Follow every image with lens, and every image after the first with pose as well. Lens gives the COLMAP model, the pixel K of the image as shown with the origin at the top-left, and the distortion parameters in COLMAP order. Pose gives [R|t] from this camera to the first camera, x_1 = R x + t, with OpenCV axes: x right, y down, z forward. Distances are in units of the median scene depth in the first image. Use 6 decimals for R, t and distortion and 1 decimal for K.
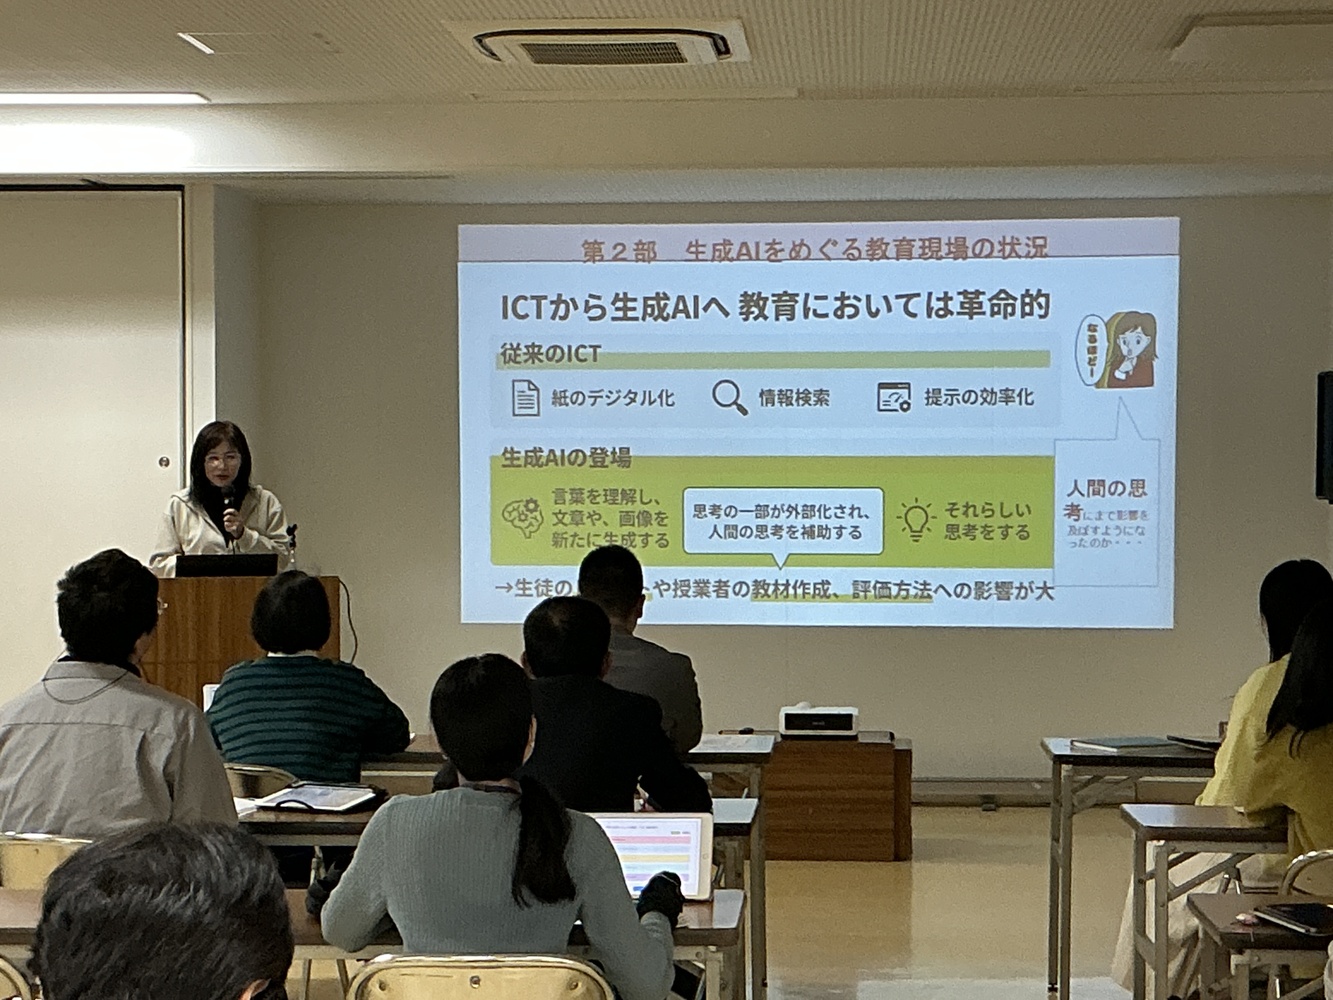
lens RADIAL K [[2863.5, 0, 671.5], [0, 2863.5, 491.0], [0, 0, 1]] dist [0.134658, 0.000000]
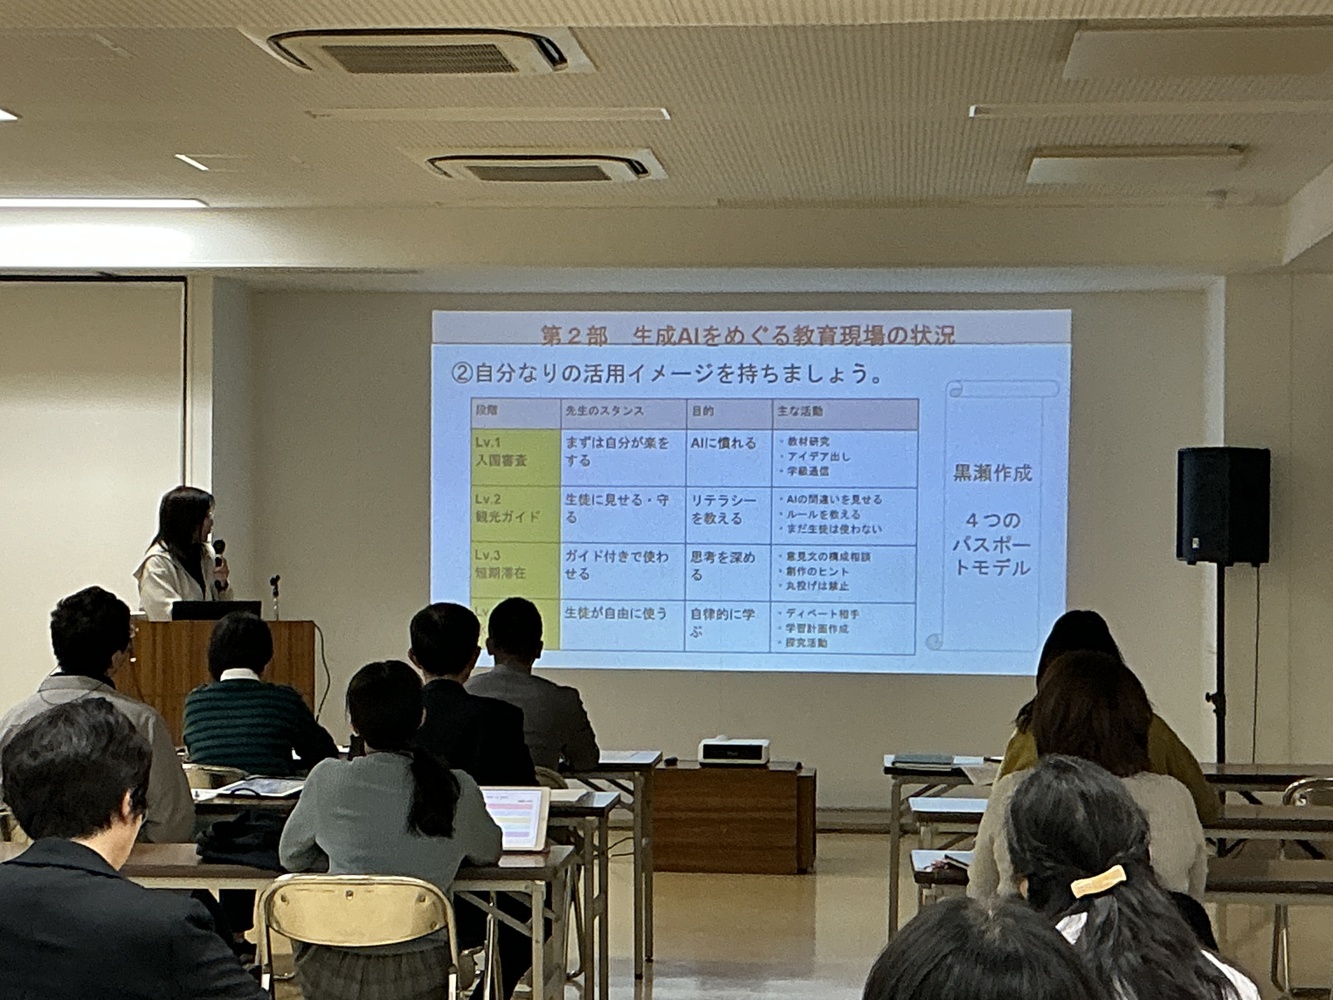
lens RADIAL K [[2982.0, 0, 673.1], [0, 2982.0, 481.4], [0, 0, 1]] dist [0.111600, 0.000000]
pose [[0.999793, 0.007645, -0.018855, 0.048590], [-0.008137, 0.999625, -0.026160, 0.004218], [0.018648, 0.026308, 0.999480, -0.187056]]
